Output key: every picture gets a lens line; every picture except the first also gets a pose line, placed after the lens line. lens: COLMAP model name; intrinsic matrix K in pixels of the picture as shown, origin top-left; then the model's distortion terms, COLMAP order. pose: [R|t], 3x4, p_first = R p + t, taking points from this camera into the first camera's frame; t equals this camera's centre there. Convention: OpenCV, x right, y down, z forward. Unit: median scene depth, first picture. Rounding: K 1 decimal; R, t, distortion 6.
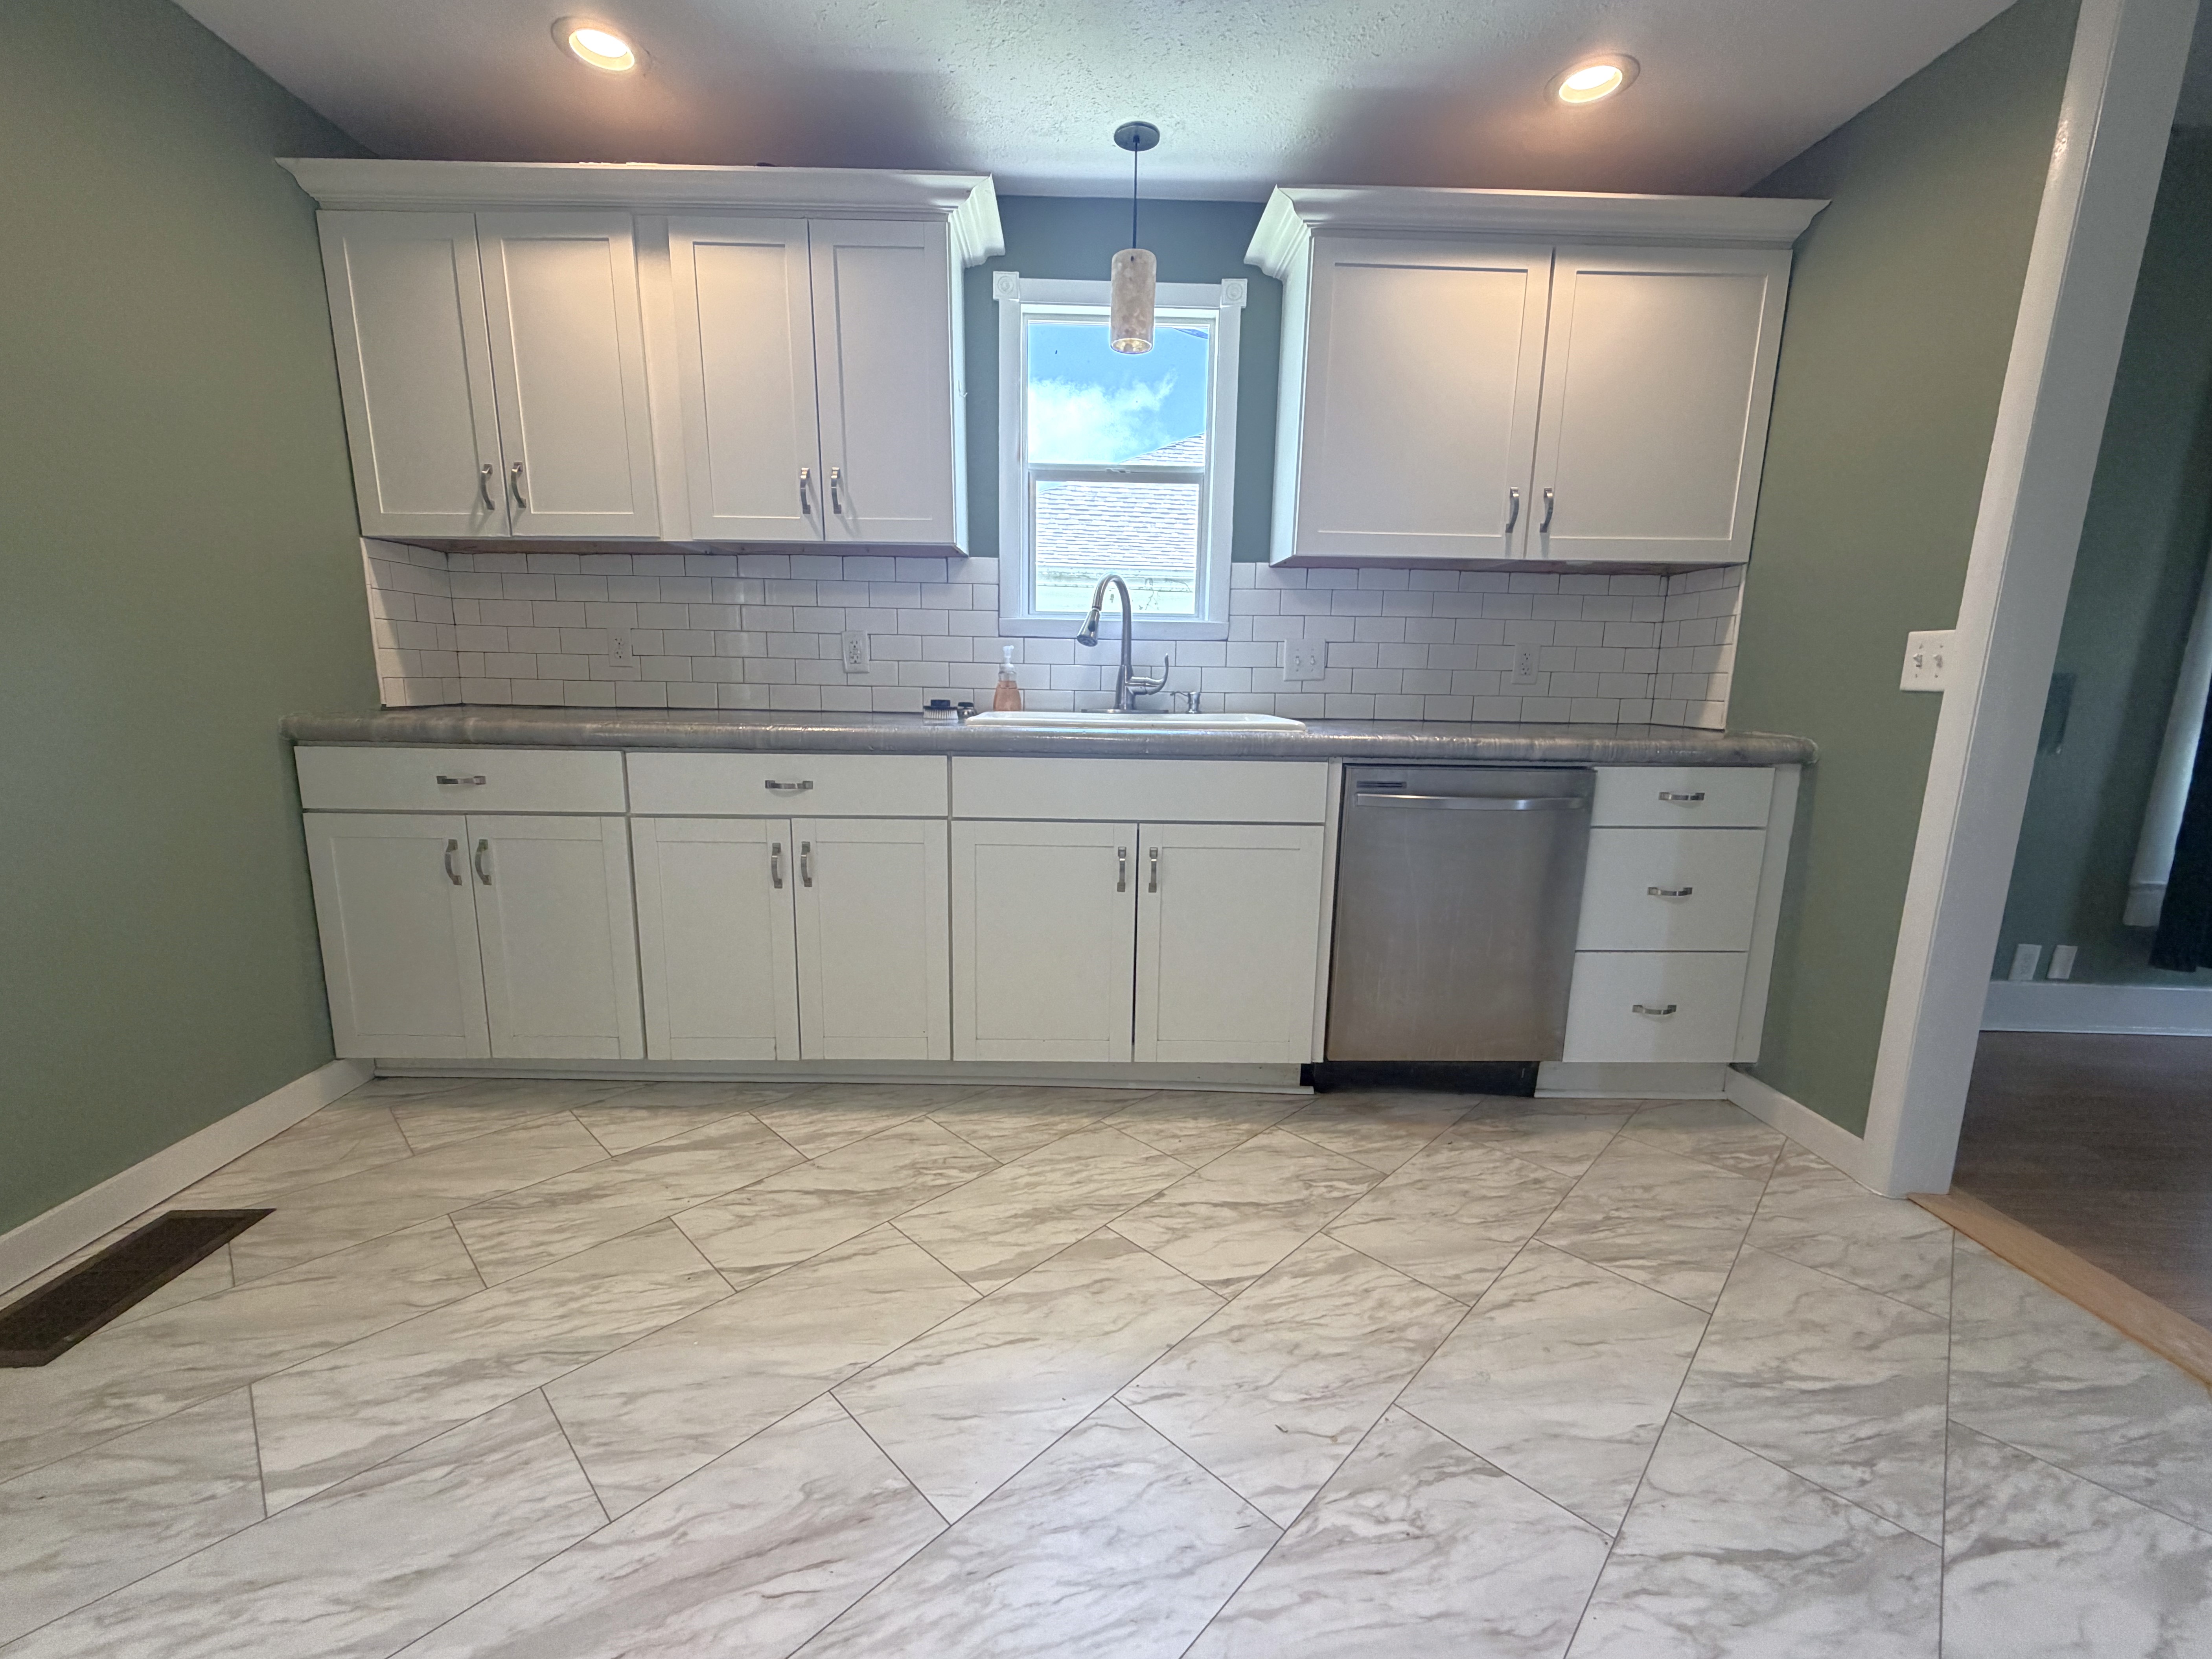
lens RADIAL K [[894.9, 0, 1099.8], [0, 894.9, 829.4], [0, 0, 1]] dist [0.000297, 0.000047]
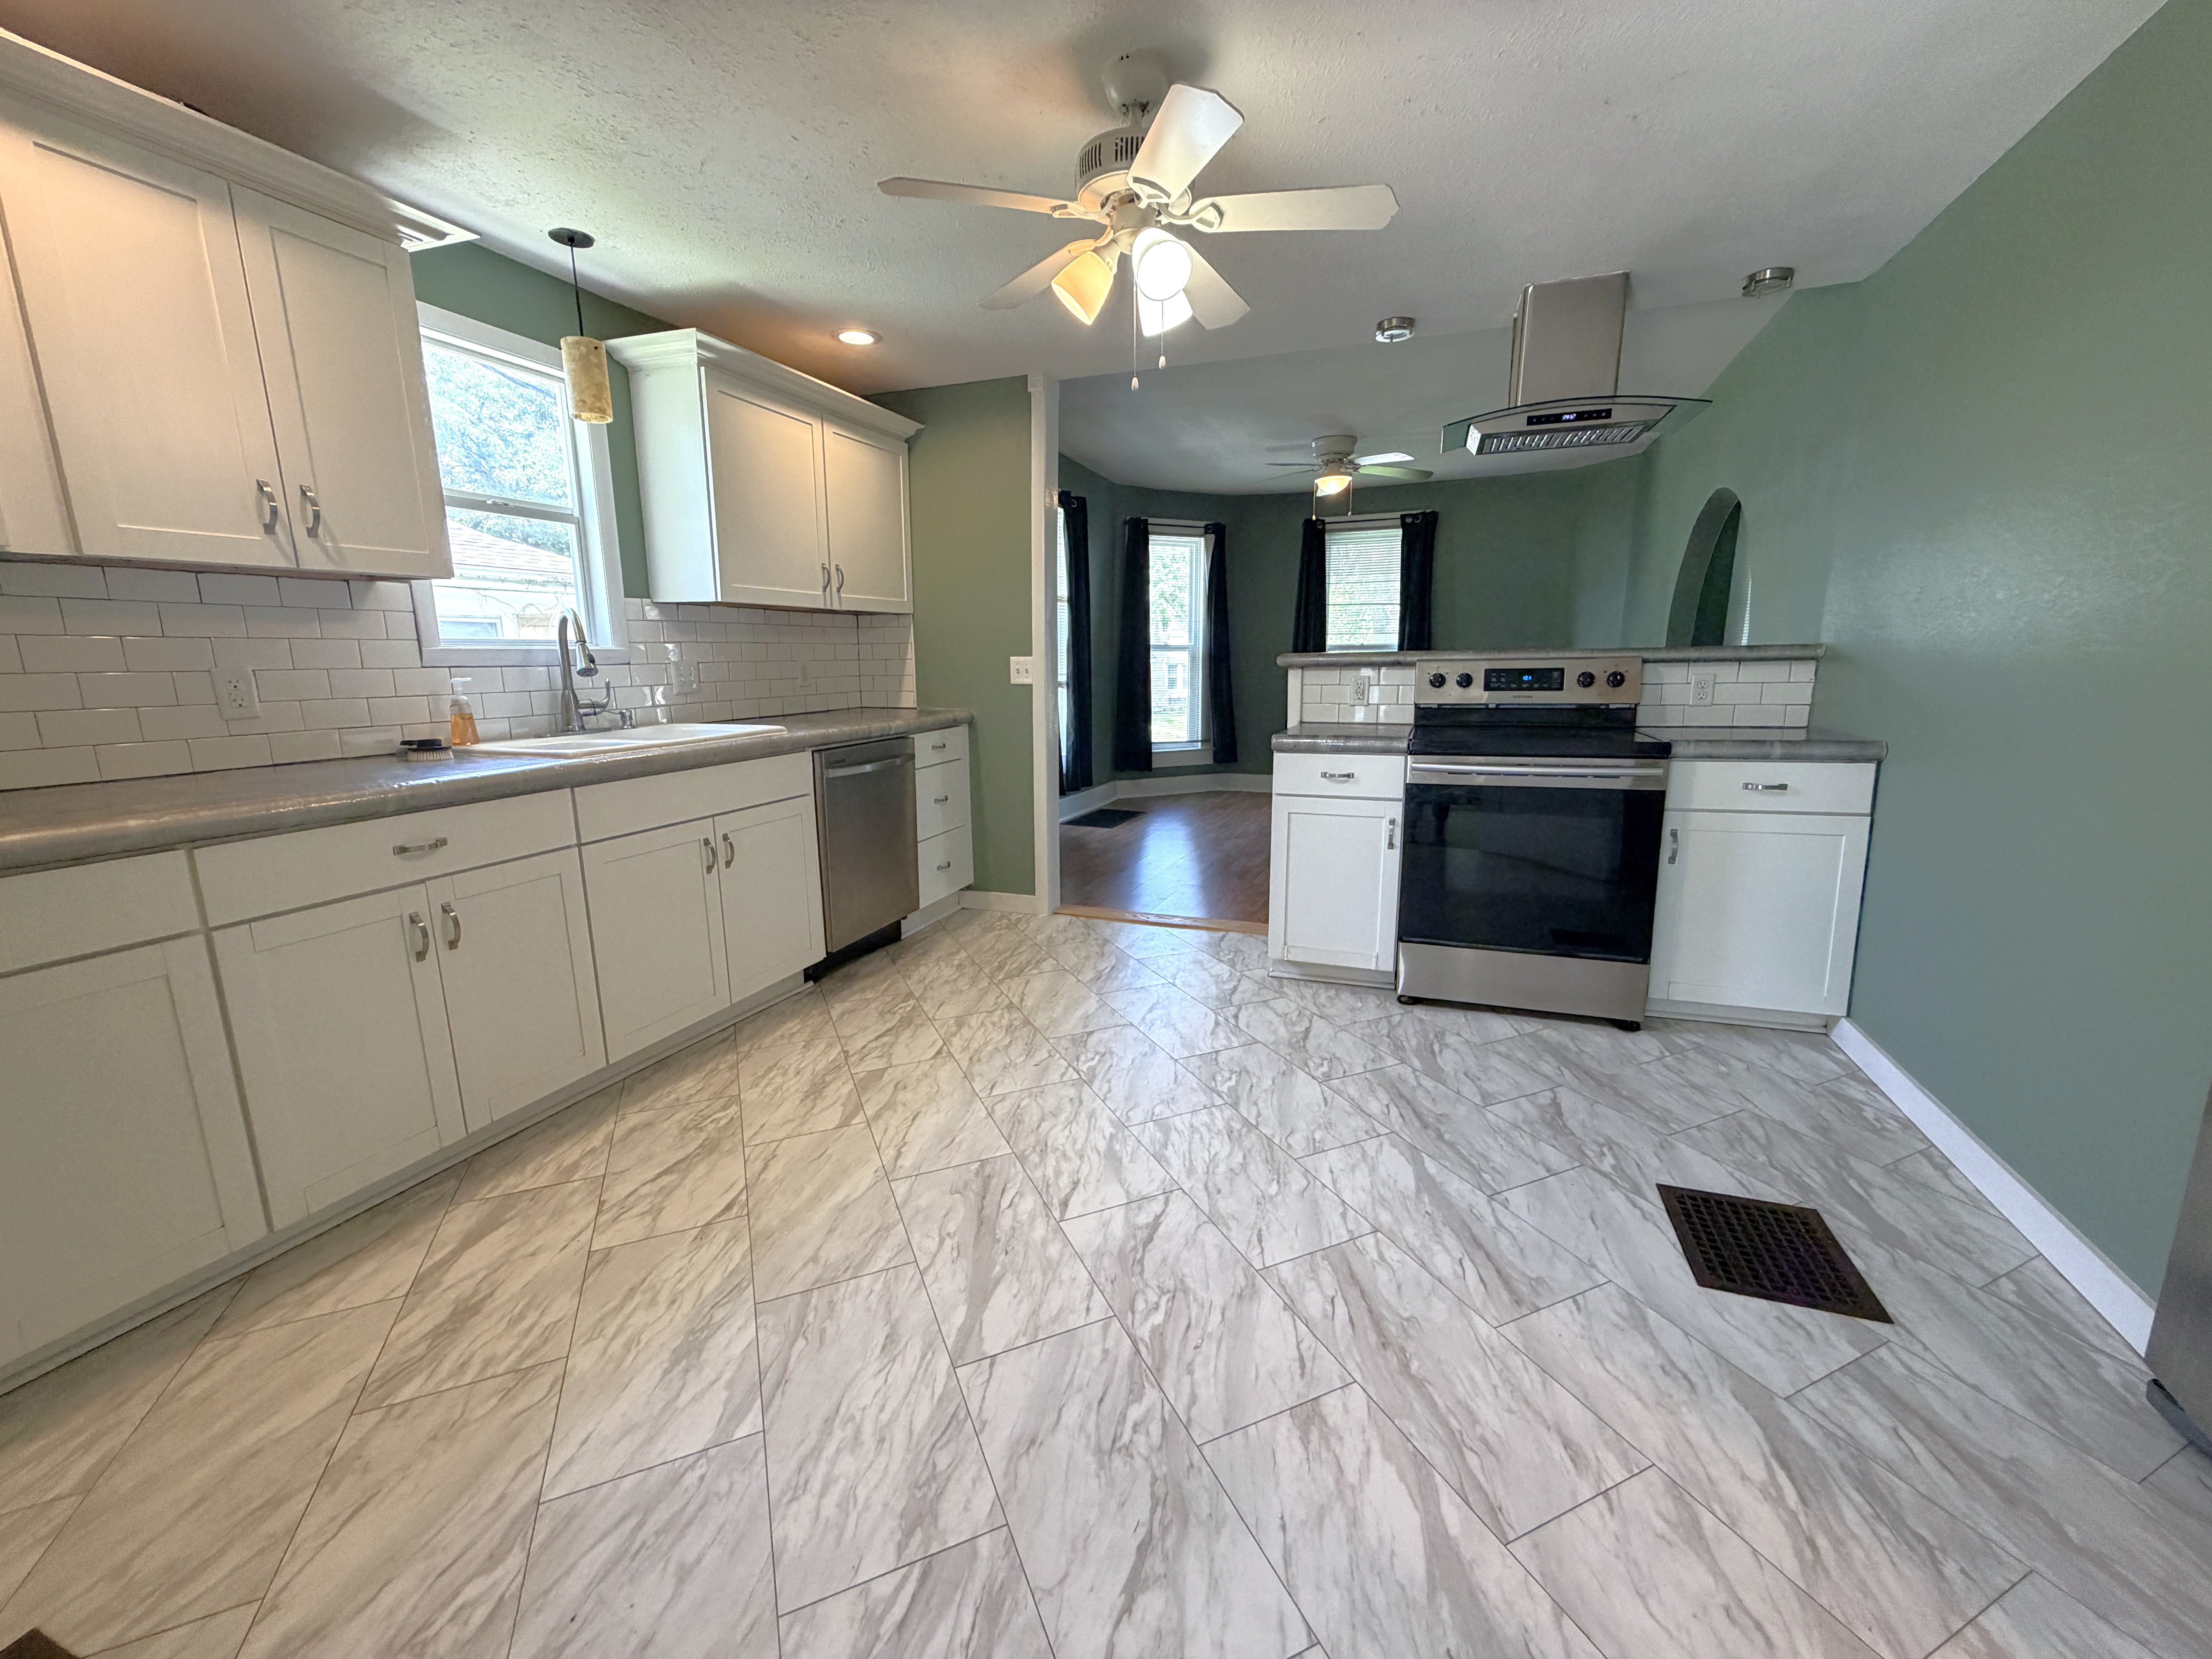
lens RADIAL K [[880.2, 0, 1098.7], [0, 880.2, 830.2], [0, 0, 1]] dist [0.000699, -0.000094]
pose [[0.381684, -0.201766, 0.902002, -1.031419], [0.171410, 0.974407, 0.145430, -0.090006], [-0.908260, 0.099104, 0.406500, -0.005458]]
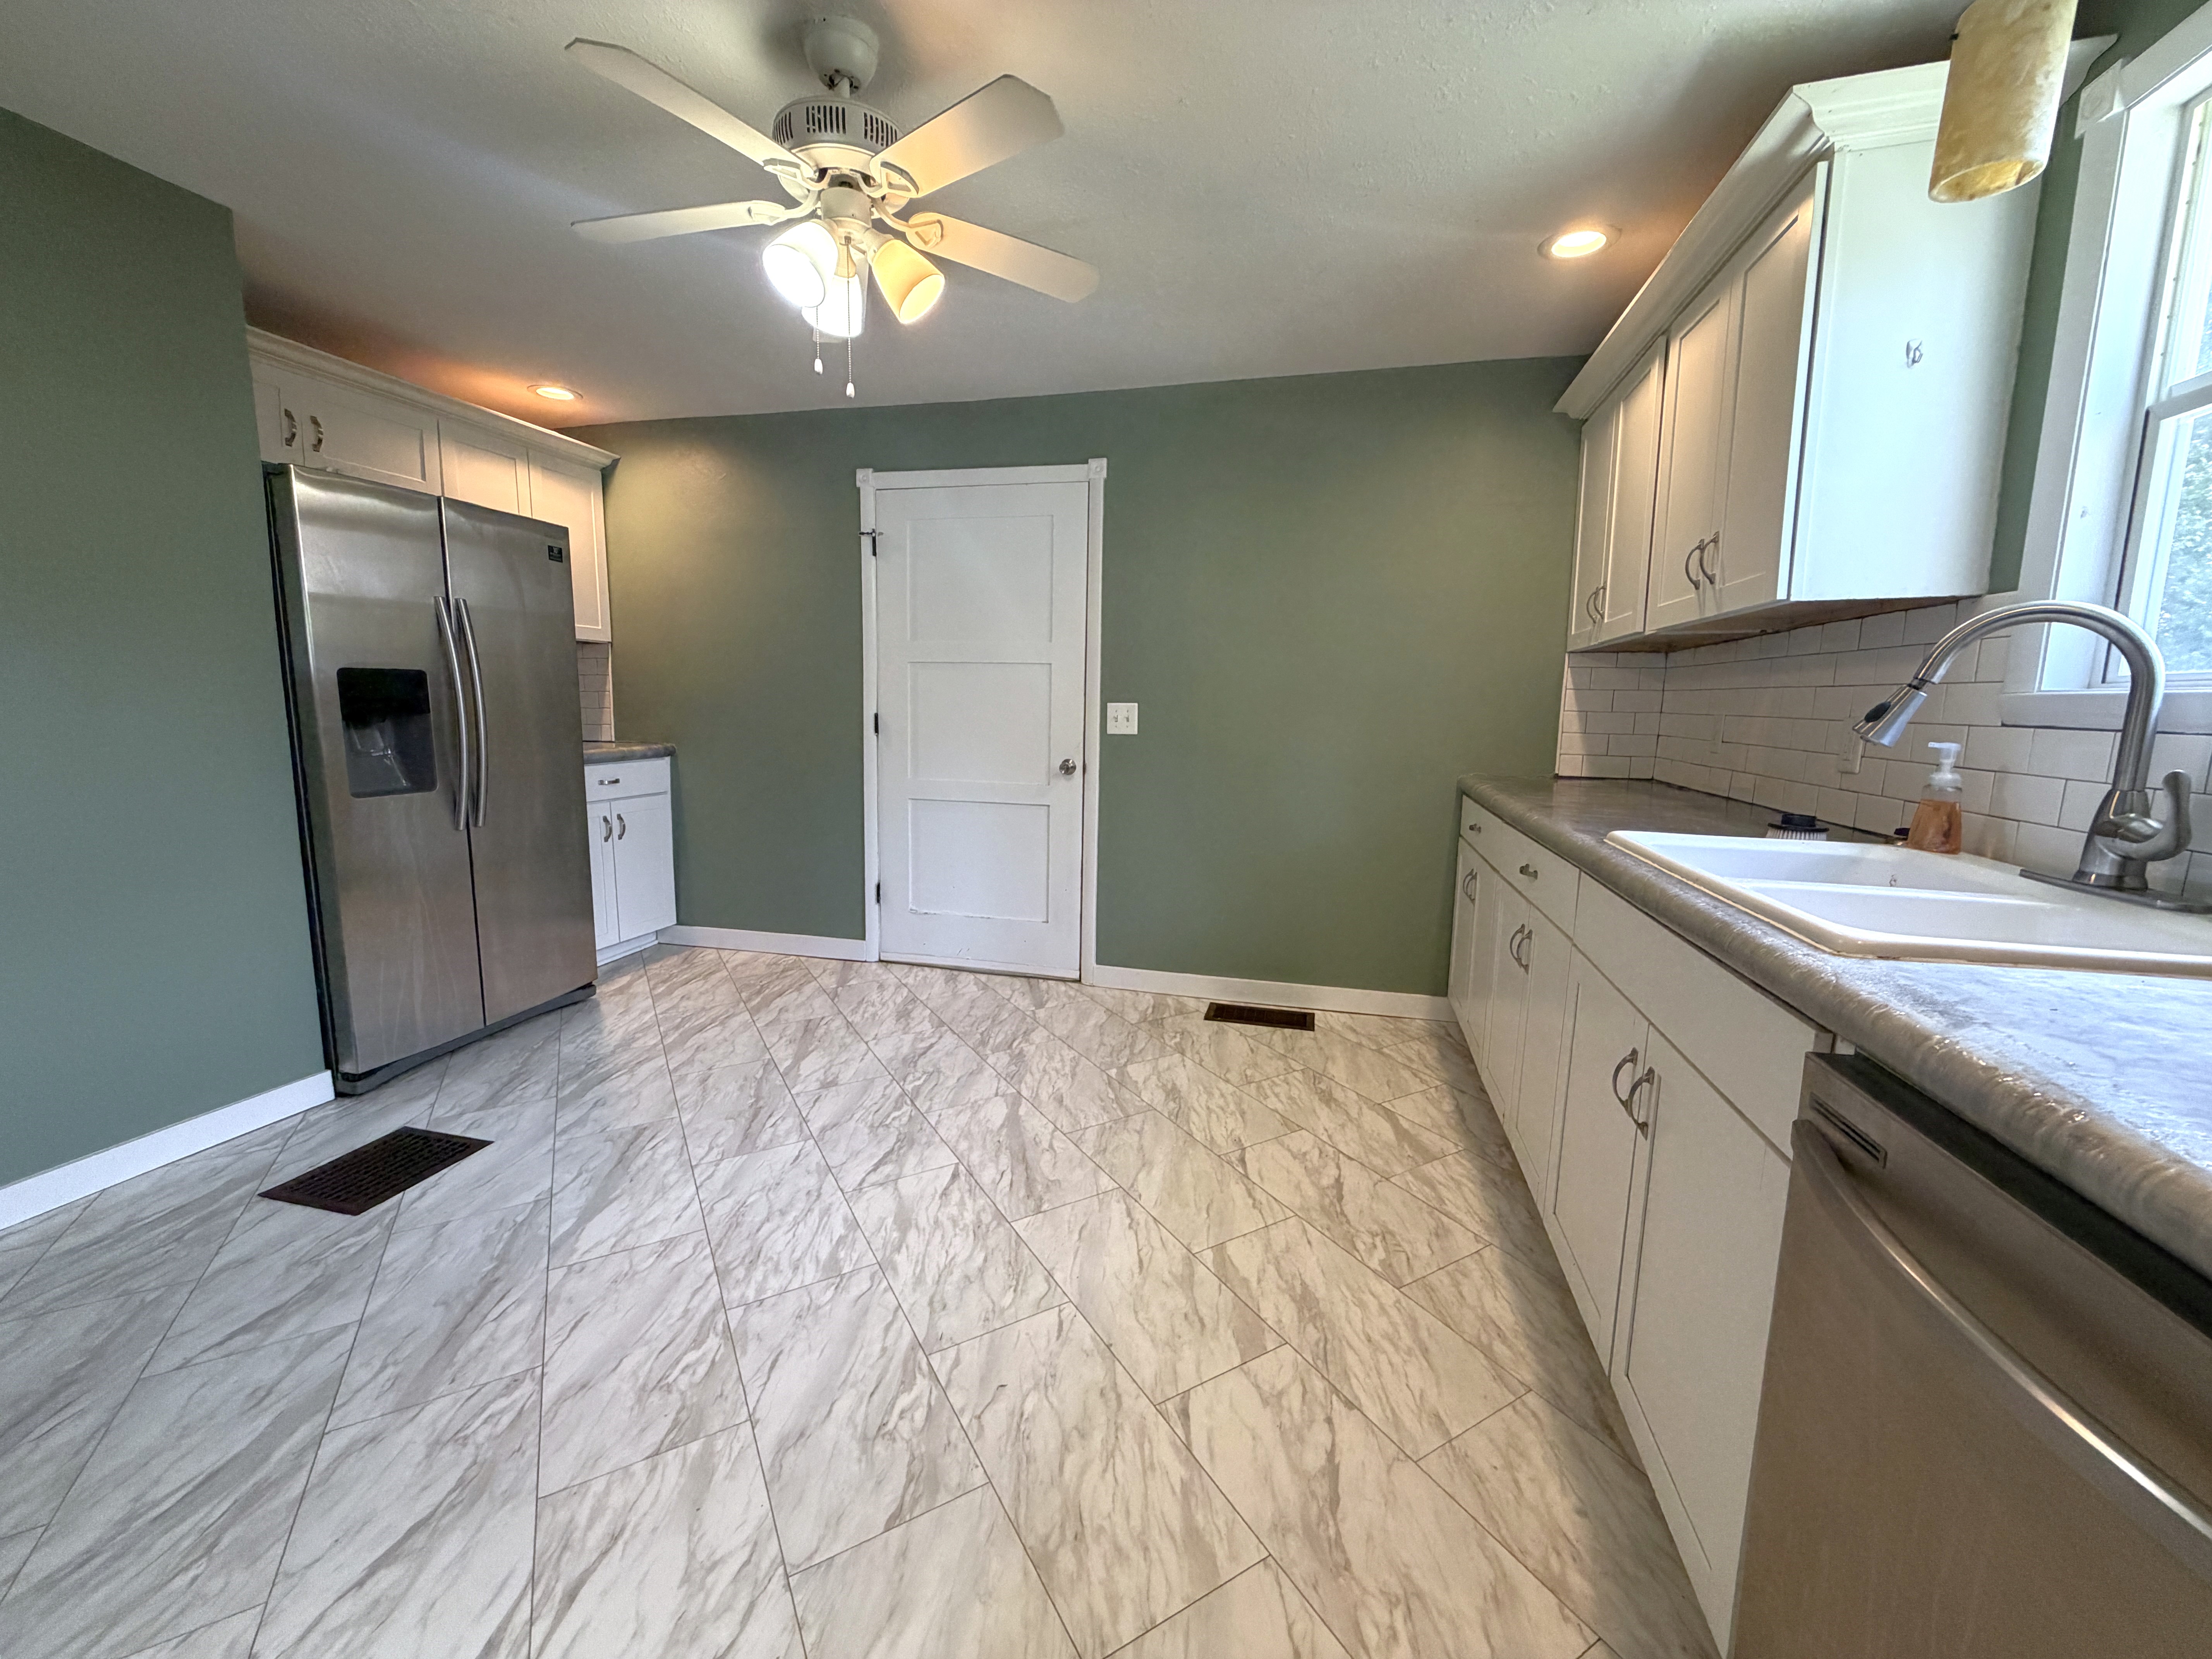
lens RADIAL K [[880.2, 0, 1098.7], [0, 880.2, 830.2], [0, 0, 1]] dist [0.000699, -0.000094]
pose [[-0.270145, 0.120942, -0.955194, 0.860535], [-0.183917, 0.967330, 0.174493, -0.208244], [0.945091, 0.222815, -0.239076, 0.876863]]
